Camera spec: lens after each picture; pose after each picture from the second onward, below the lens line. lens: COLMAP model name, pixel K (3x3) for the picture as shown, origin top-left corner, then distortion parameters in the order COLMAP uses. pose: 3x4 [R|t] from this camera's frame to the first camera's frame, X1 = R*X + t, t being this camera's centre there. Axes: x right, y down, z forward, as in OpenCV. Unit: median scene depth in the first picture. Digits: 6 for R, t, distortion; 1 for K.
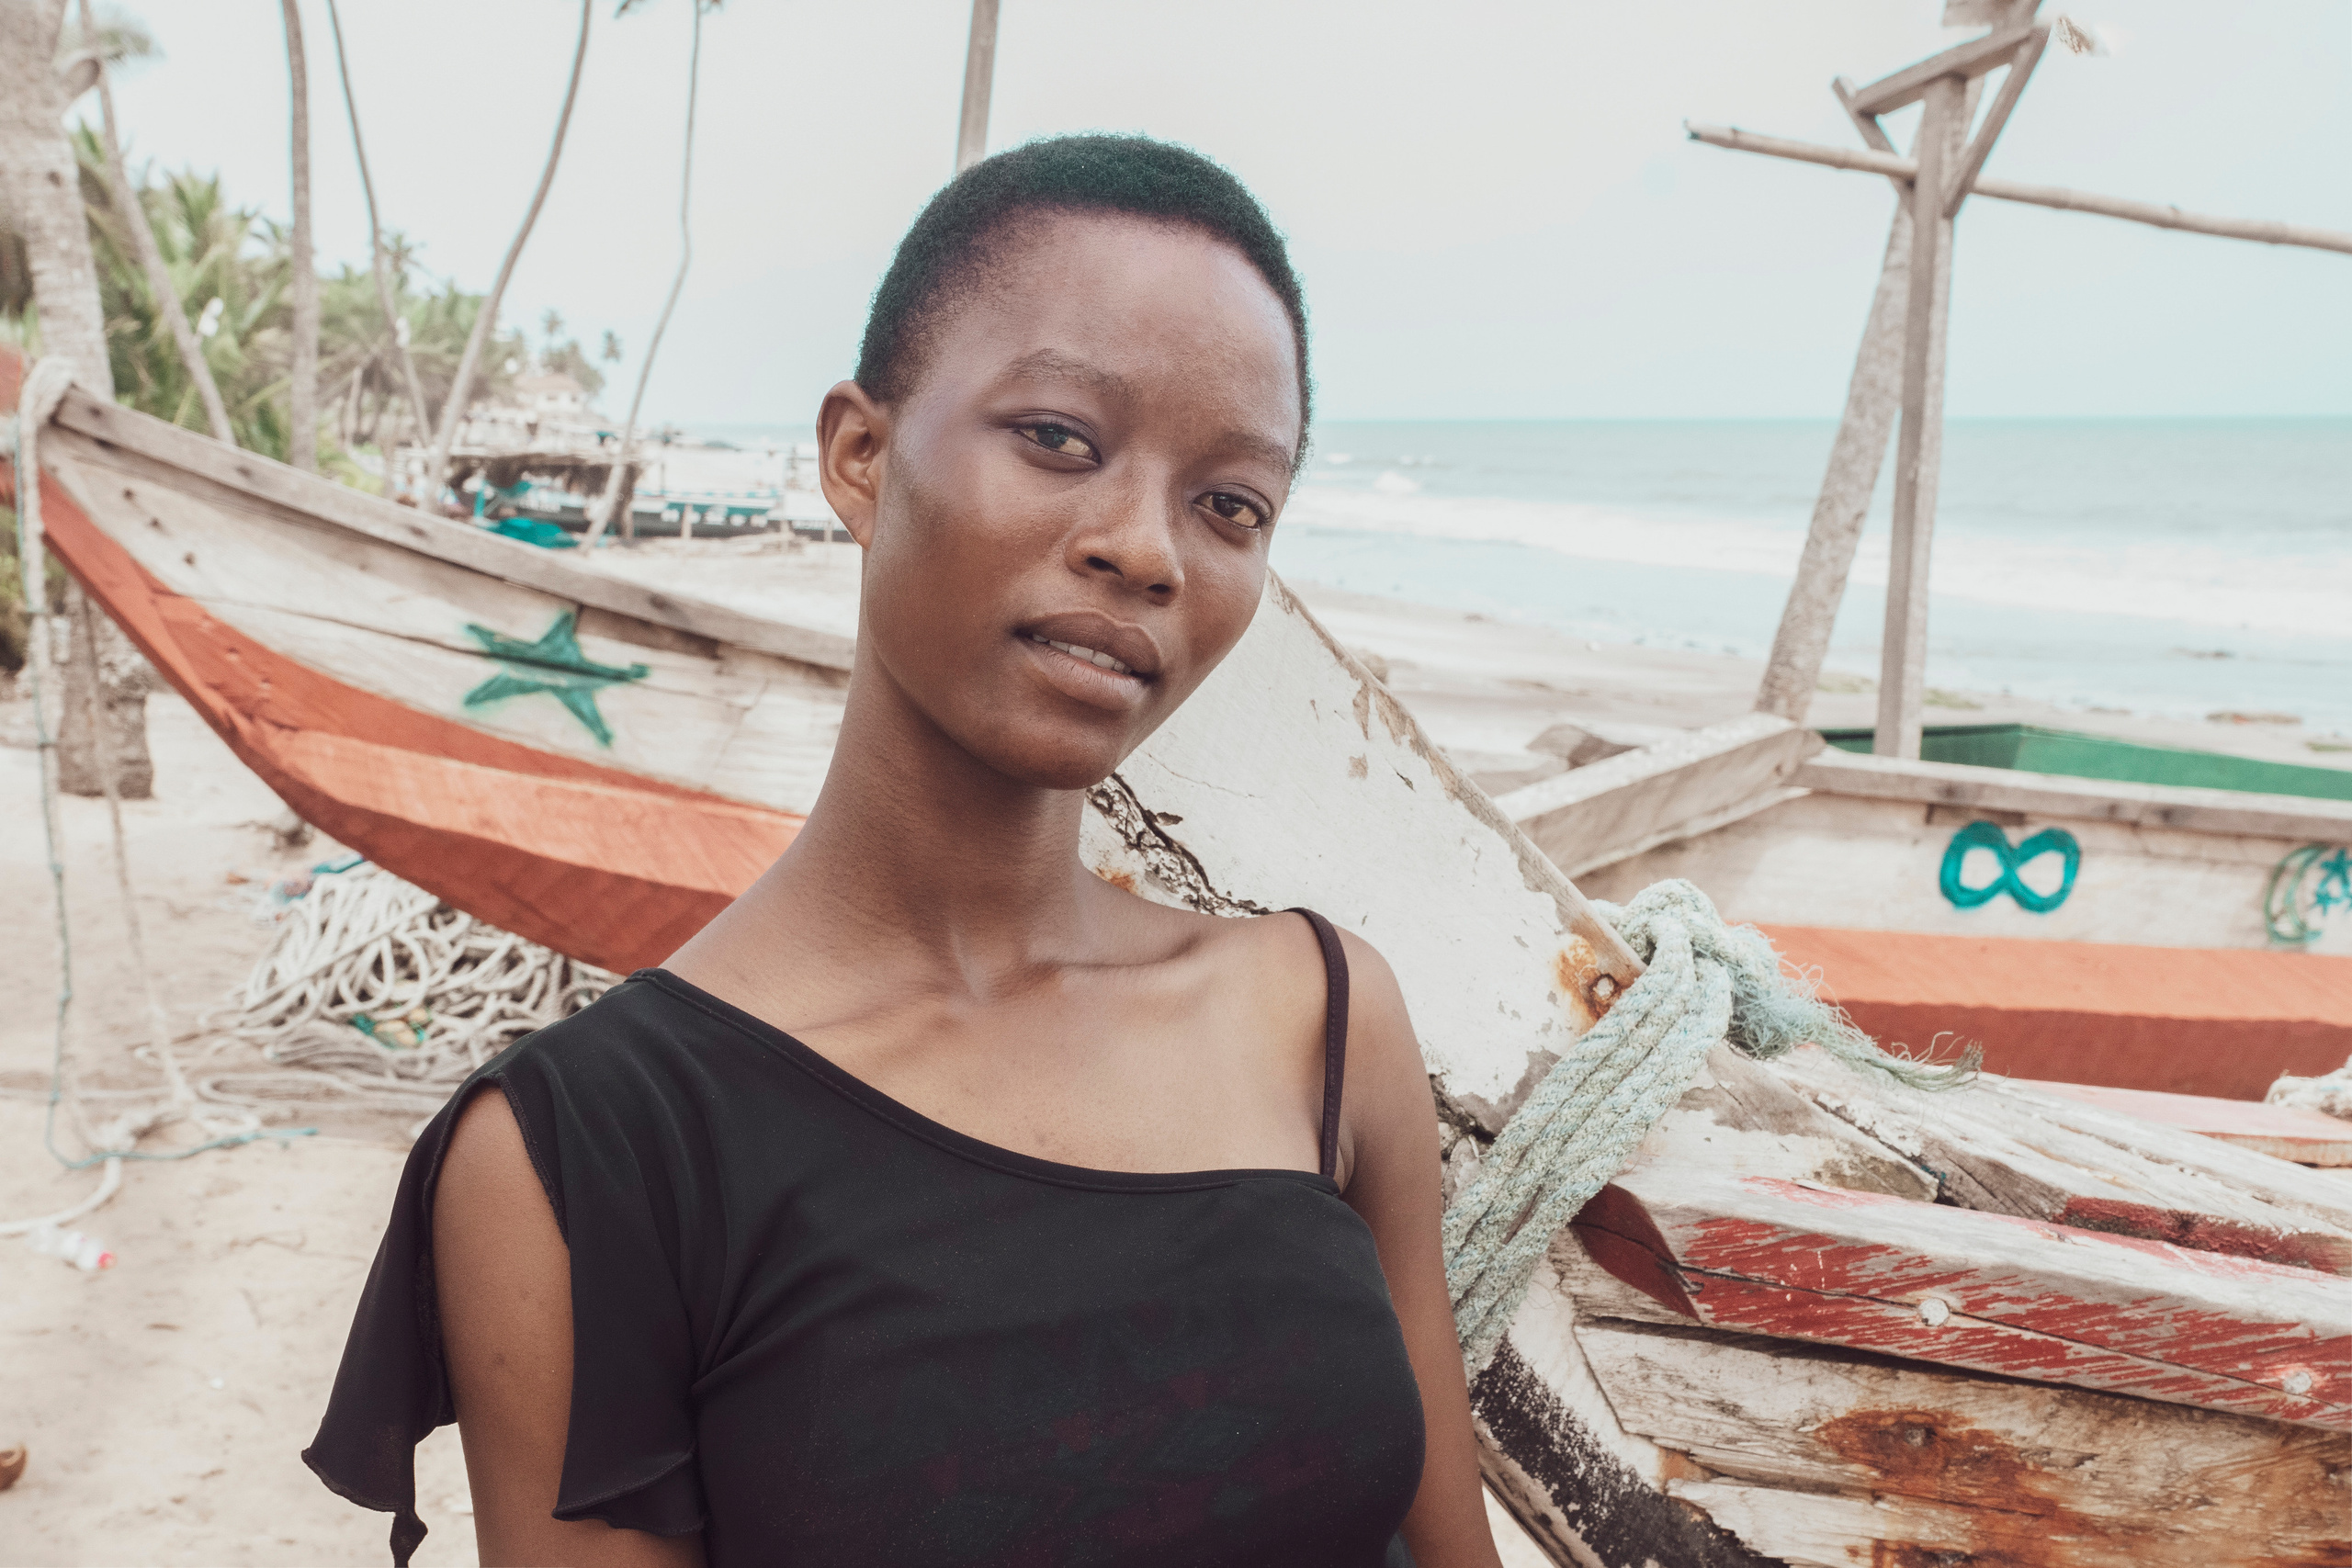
lens RADIAL K [[2259.7, 0, 1176.0], [0, 2259.7, 784.0], [0, 0, 1]] dist [-0.071101, 0.124893]
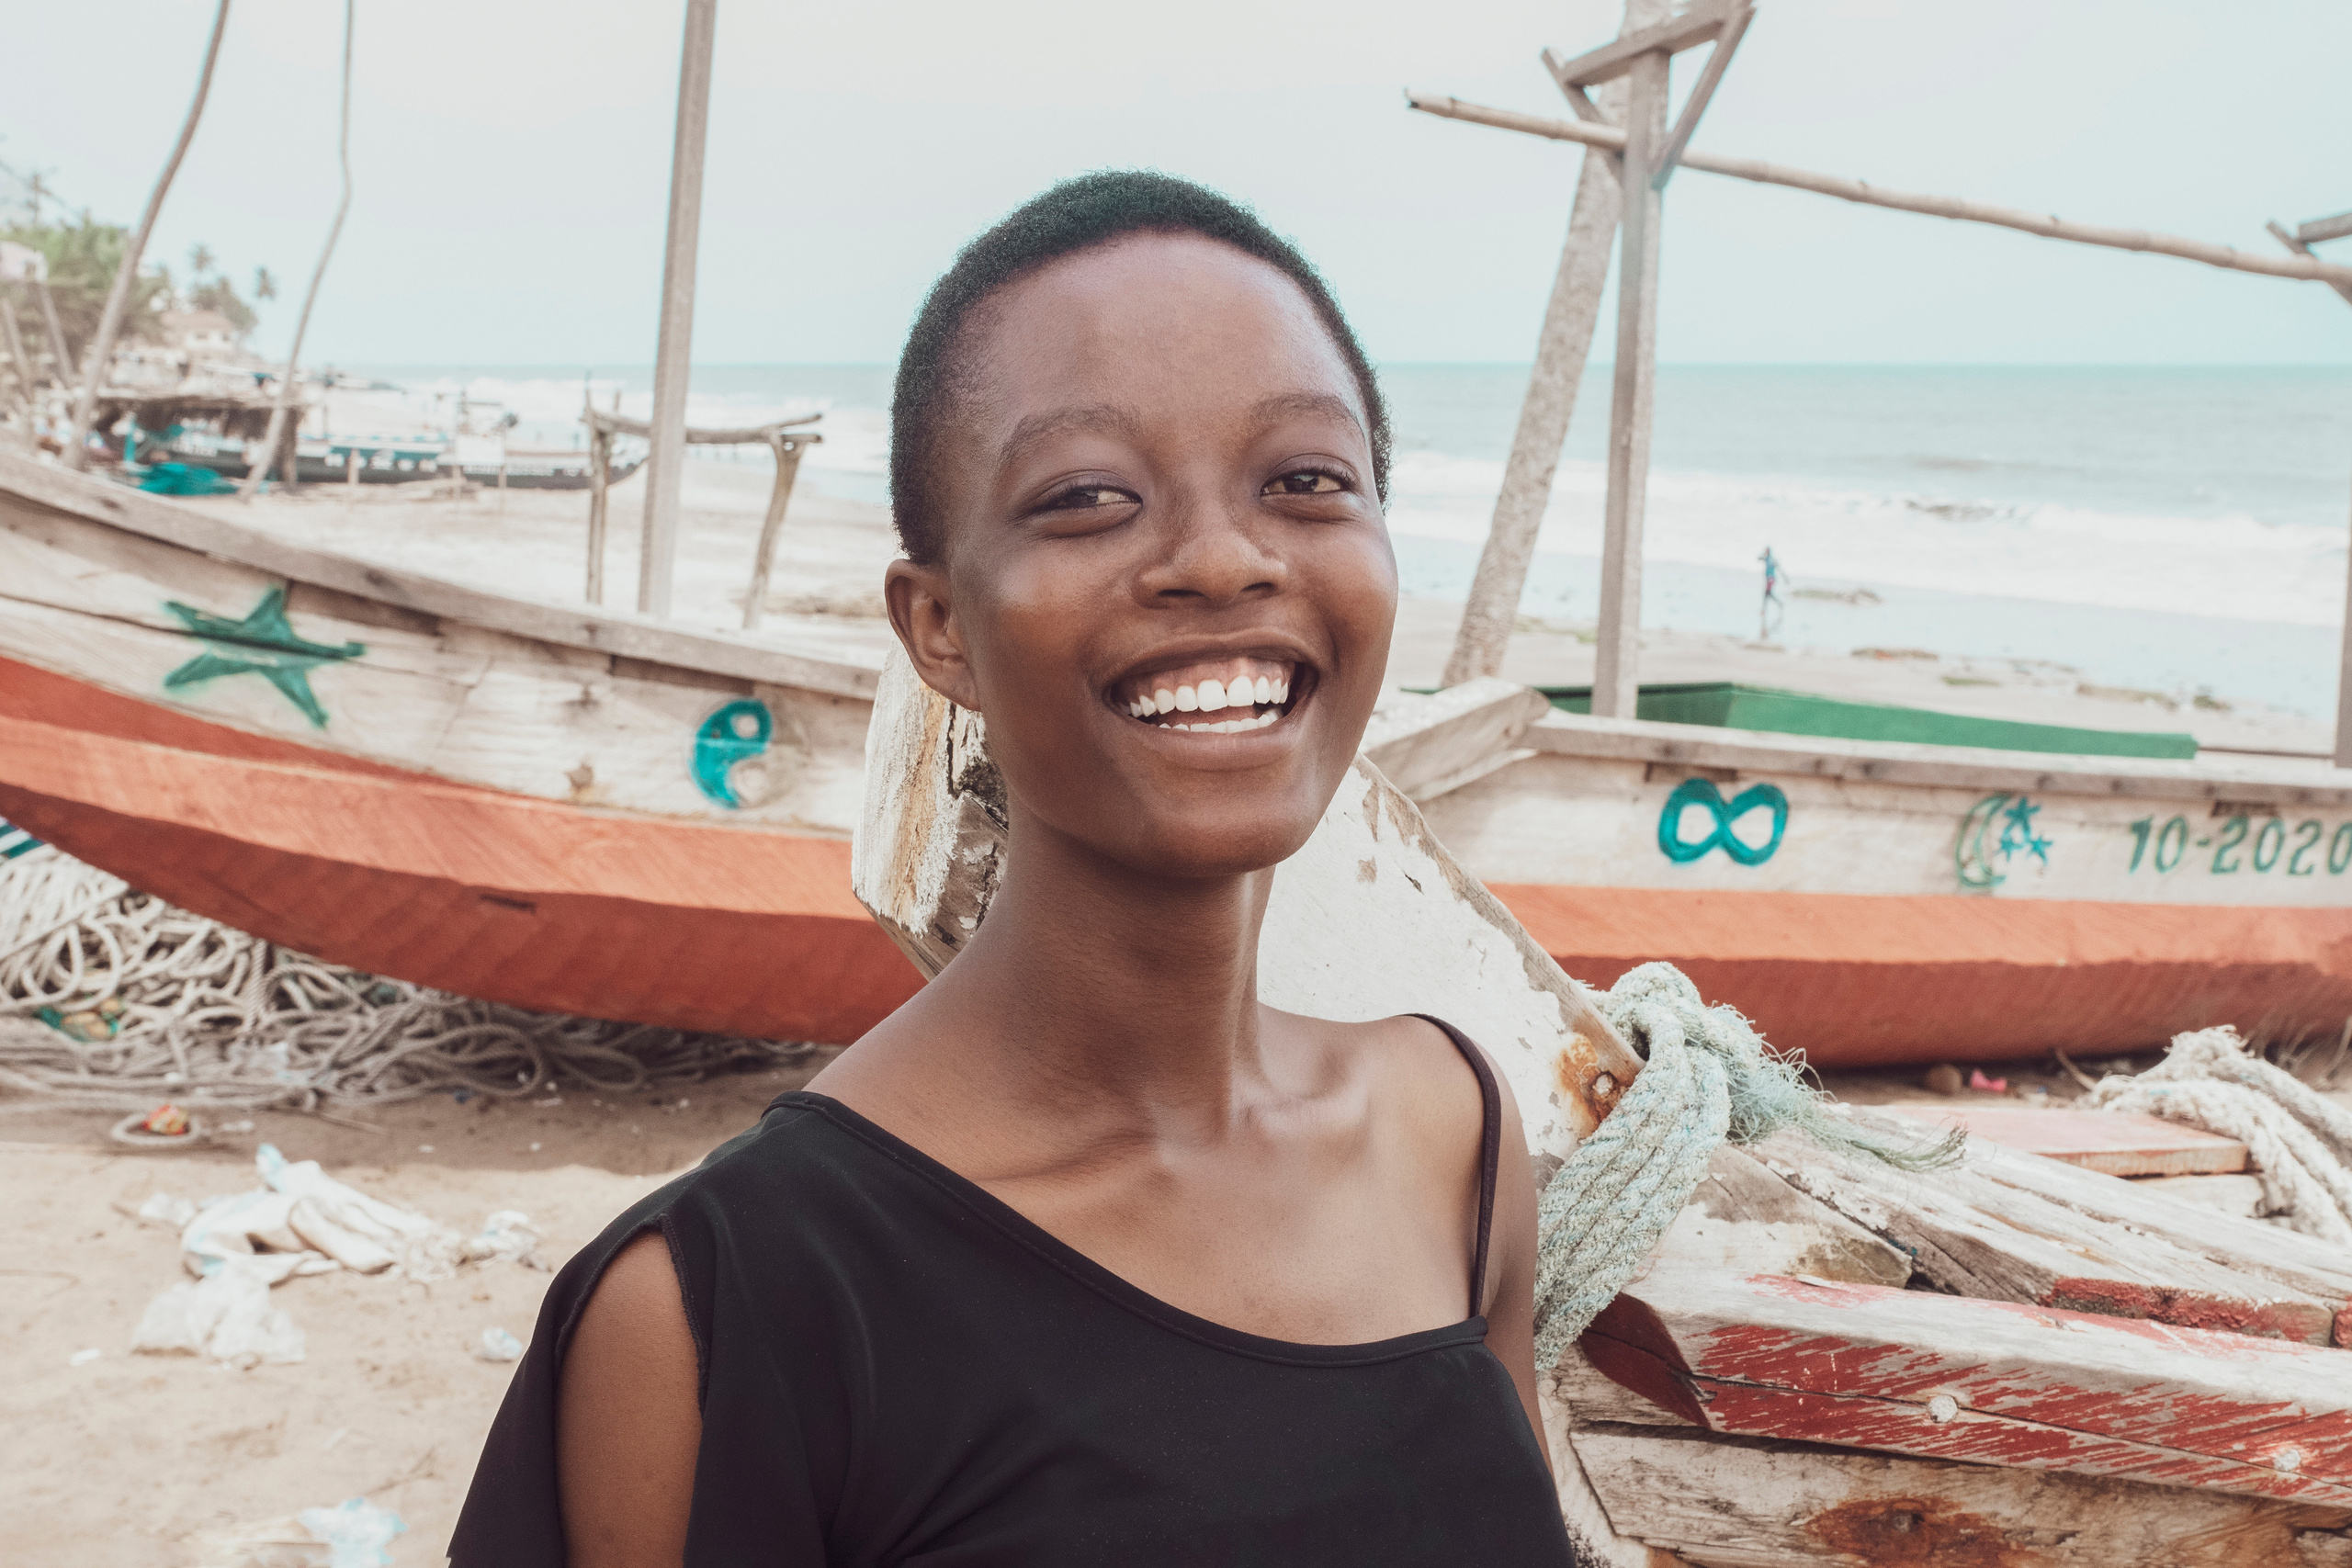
lens RADIAL K [[2259.7, 0, 1176.0], [0, 2259.7, 784.0], [0, 0, 1]] dist [-0.071101, 0.124893]
pose [[0.992316, -0.016287, 0.122655, -0.096967], [0.014173, 0.999736, 0.018093, -0.052798], [-0.122918, -0.016216, 0.992284, 0.064418]]
